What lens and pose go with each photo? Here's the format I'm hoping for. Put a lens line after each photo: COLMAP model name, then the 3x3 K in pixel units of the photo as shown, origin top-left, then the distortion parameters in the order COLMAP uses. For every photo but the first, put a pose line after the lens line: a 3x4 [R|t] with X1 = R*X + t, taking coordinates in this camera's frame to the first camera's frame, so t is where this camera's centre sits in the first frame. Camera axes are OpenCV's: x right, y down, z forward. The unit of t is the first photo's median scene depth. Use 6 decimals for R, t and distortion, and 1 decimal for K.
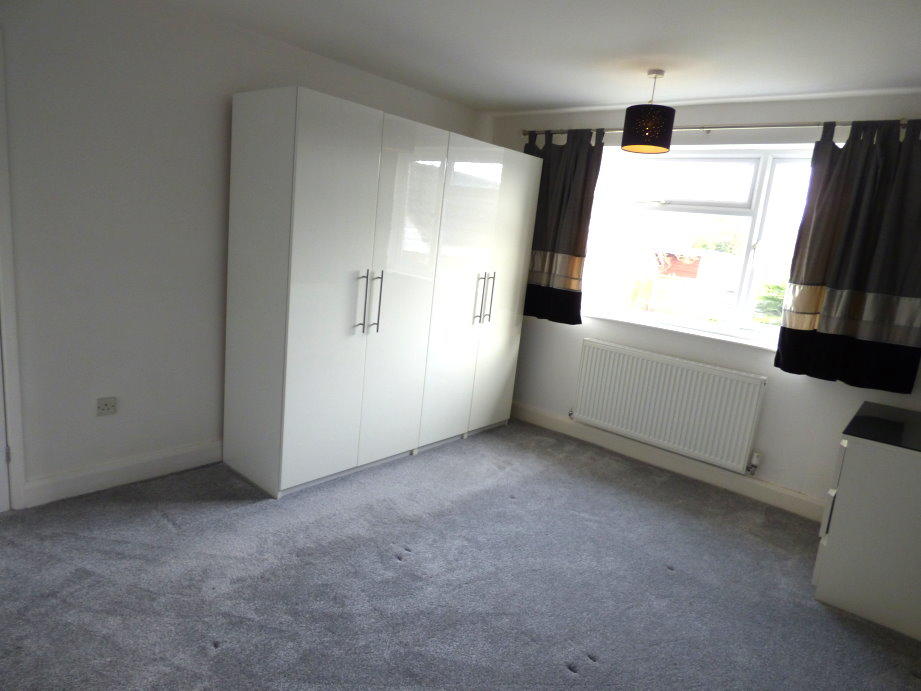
lens RADIAL K [[587.8, 0, 440.1], [0, 587.8, 344.2], [0, 0, 1]] dist [0.000812, -0.050755]
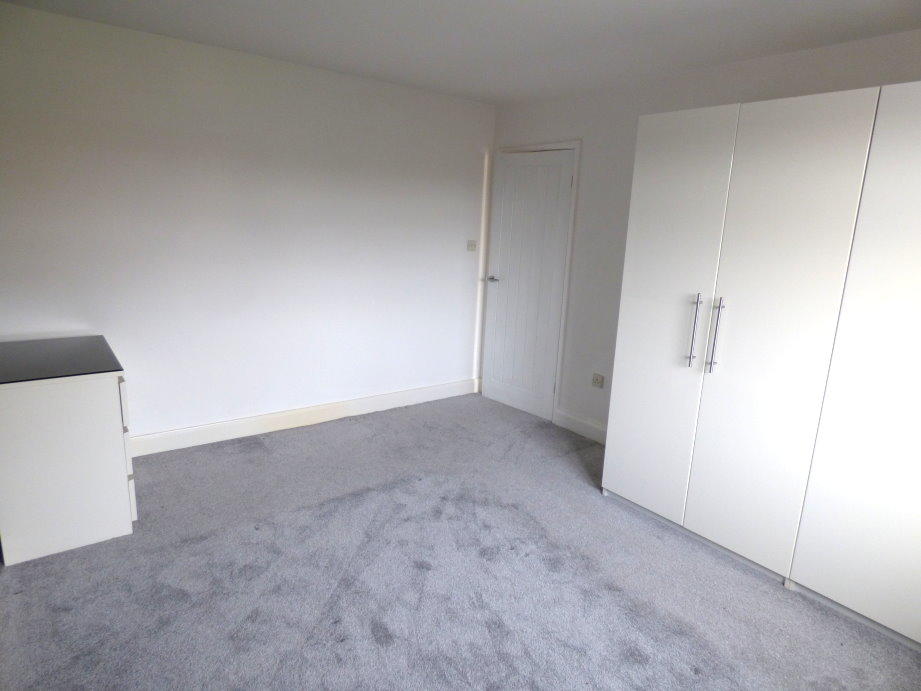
lens RADIAL K [[564.5, 0, 464.1], [0, 564.5, 342.6], [0, 0, 1]] dist [-0.001056, -0.003730]
pose [[-0.190469, 0.103580, -0.976213, 0.737760], [-0.253036, 0.955637, 0.150767, -0.095320], [0.948522, 0.275733, -0.155810, 0.810203]]
